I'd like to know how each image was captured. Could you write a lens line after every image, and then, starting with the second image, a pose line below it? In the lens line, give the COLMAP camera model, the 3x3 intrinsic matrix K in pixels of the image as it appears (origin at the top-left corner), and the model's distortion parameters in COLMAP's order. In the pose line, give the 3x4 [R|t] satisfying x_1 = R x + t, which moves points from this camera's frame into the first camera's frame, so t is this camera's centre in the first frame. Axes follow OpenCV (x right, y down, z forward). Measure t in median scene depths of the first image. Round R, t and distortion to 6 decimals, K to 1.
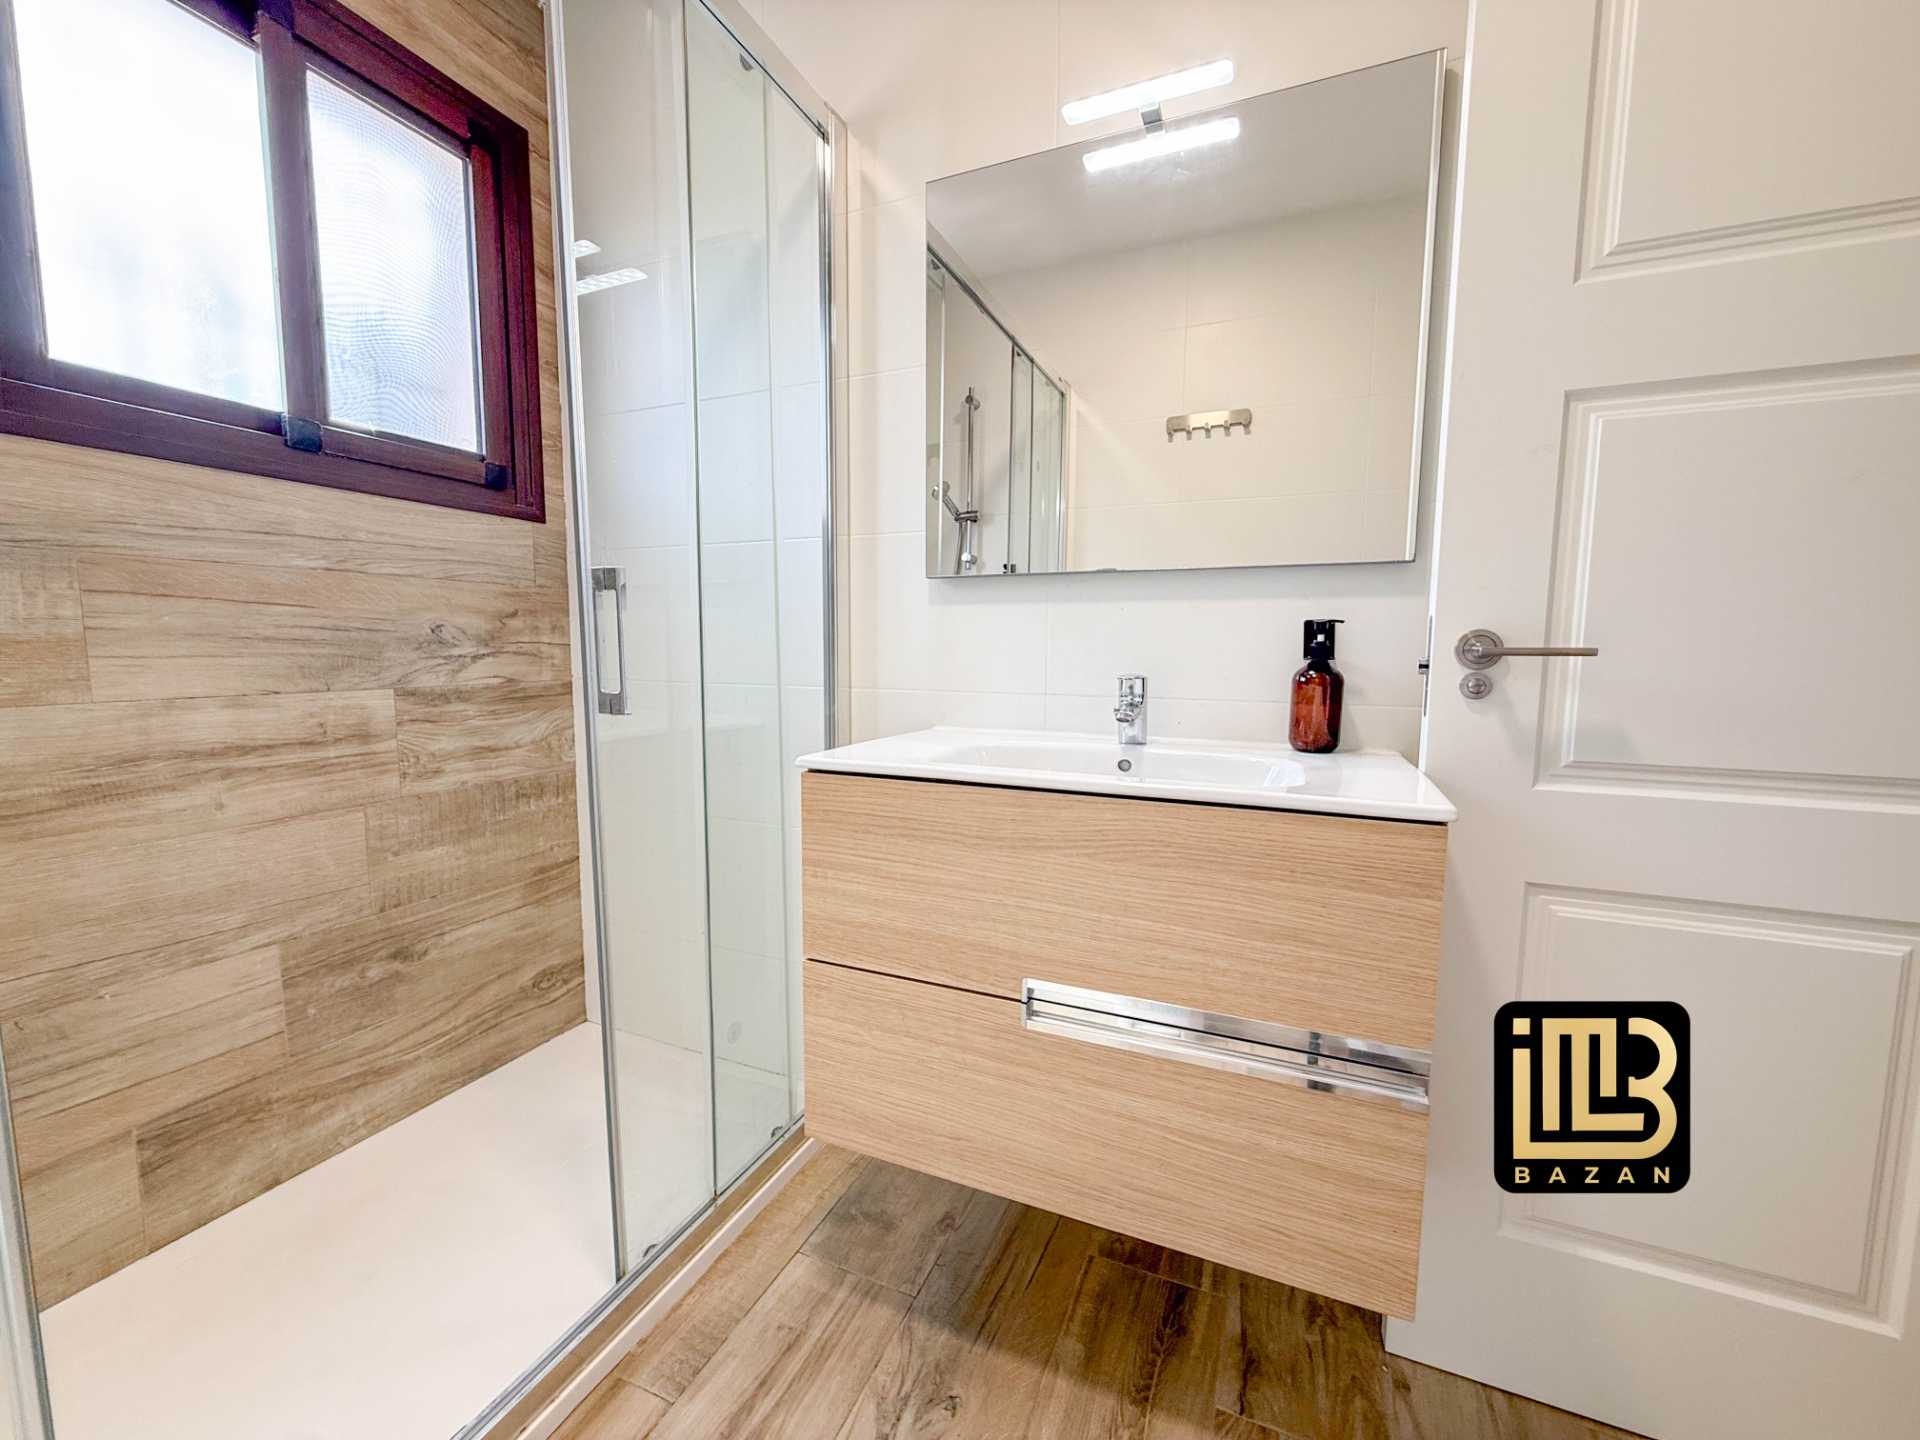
lens RADIAL K [[767.6, 0, 960.5], [0, 767.6, 717.8], [0, 0, 1]] dist [0.000255, -0.000076]
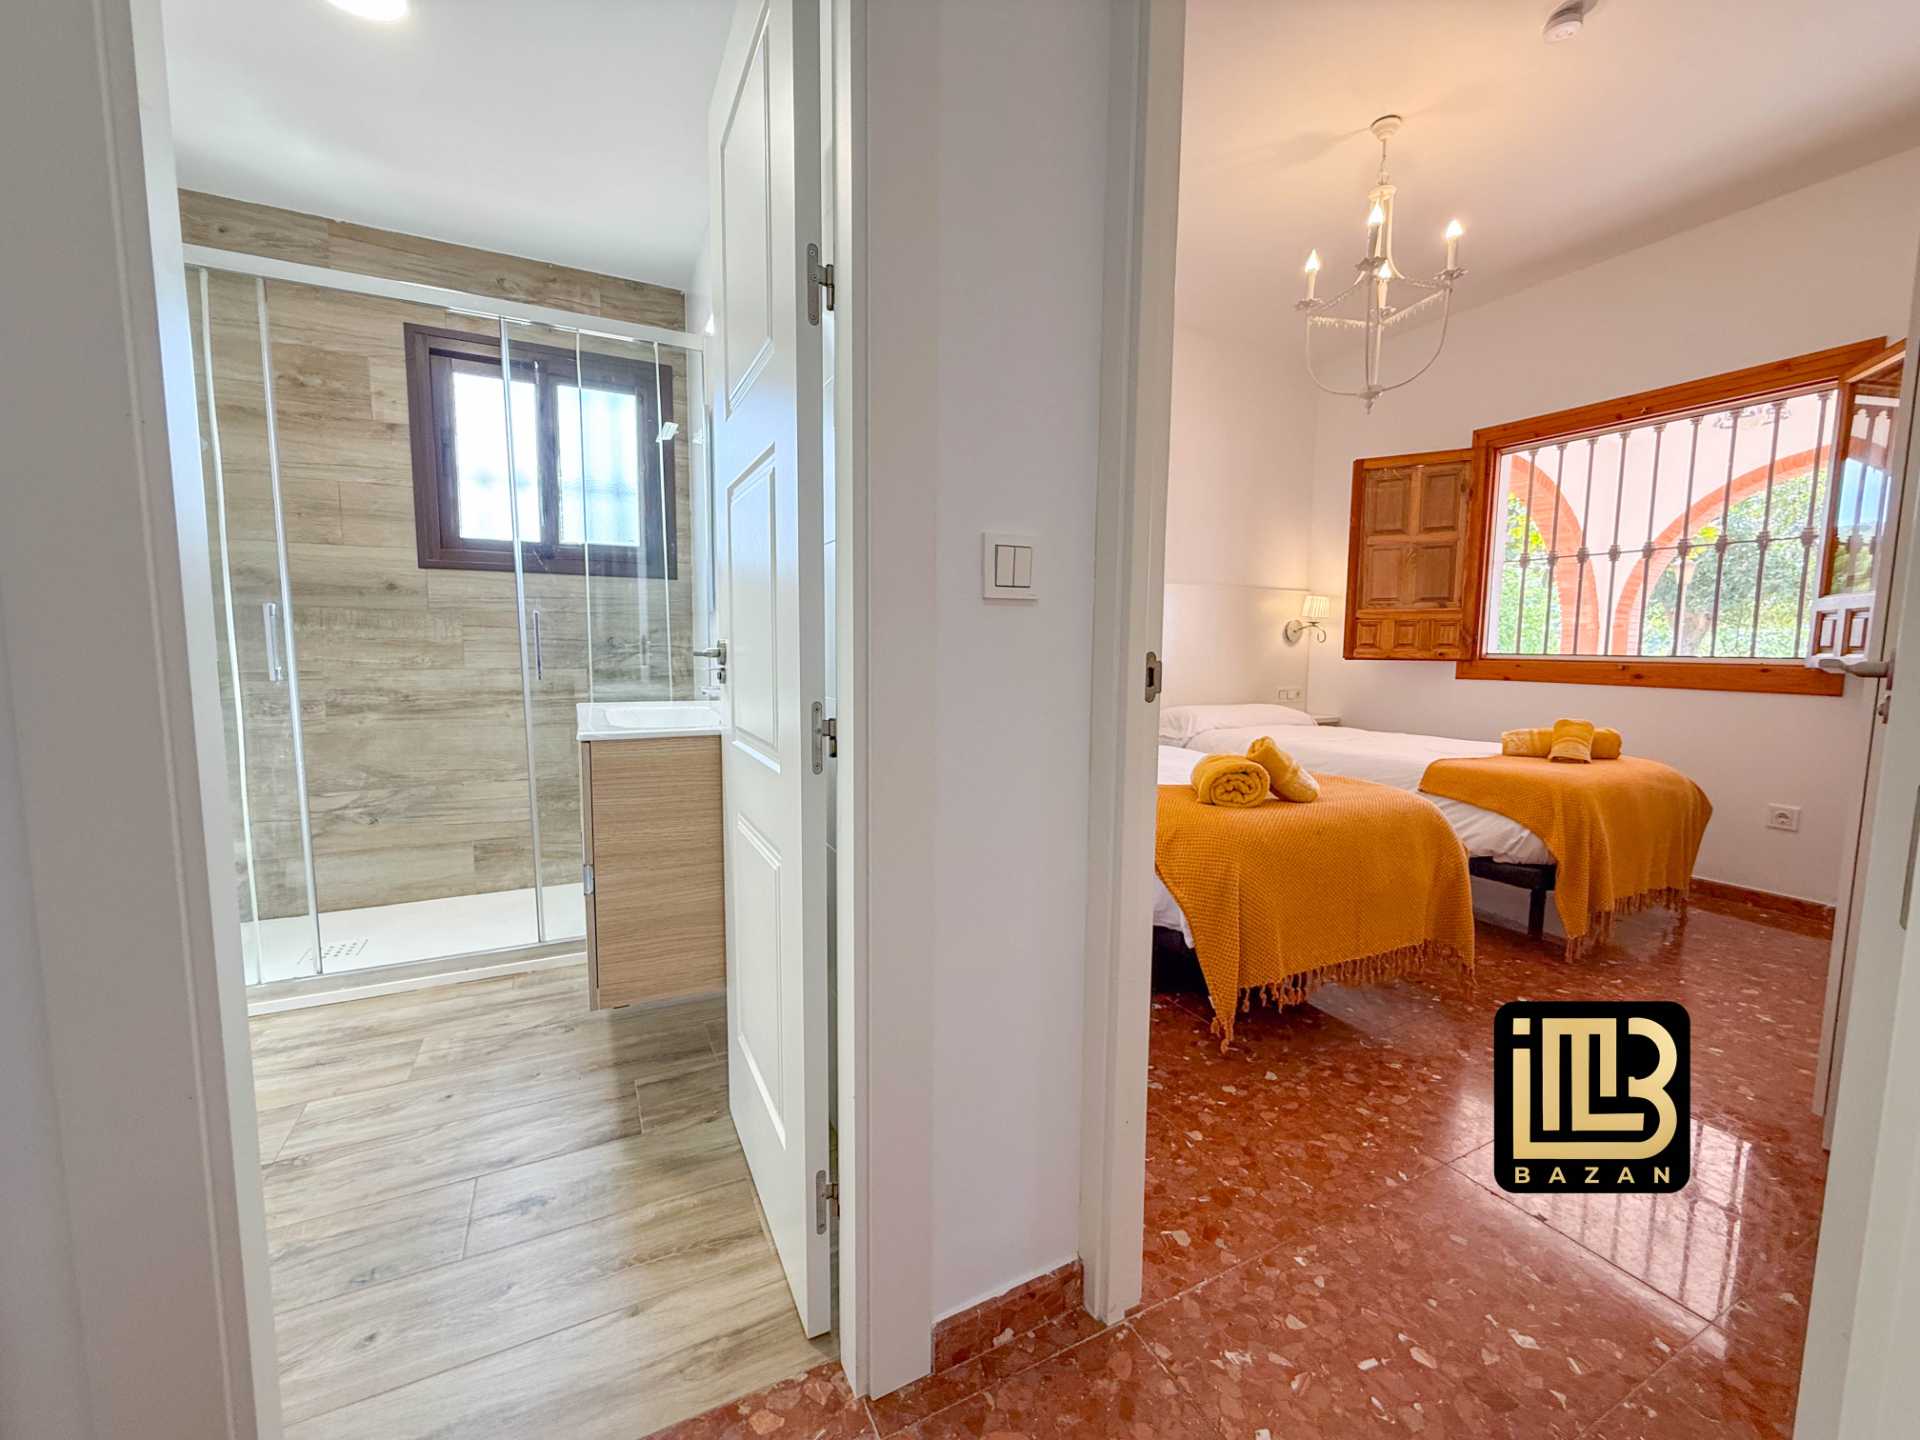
lens RADIAL K [[767.6, 0, 961.0], [0, 767.6, 720.4], [0, 0, 1]] dist [0.000255, -0.000076]
pose [[0.767201, 0.064438, -0.638162, 1.669620], [-0.067072, 0.997546, 0.020092, -0.010829], [0.637890, 0.027388, 0.769640, 0.082480]]
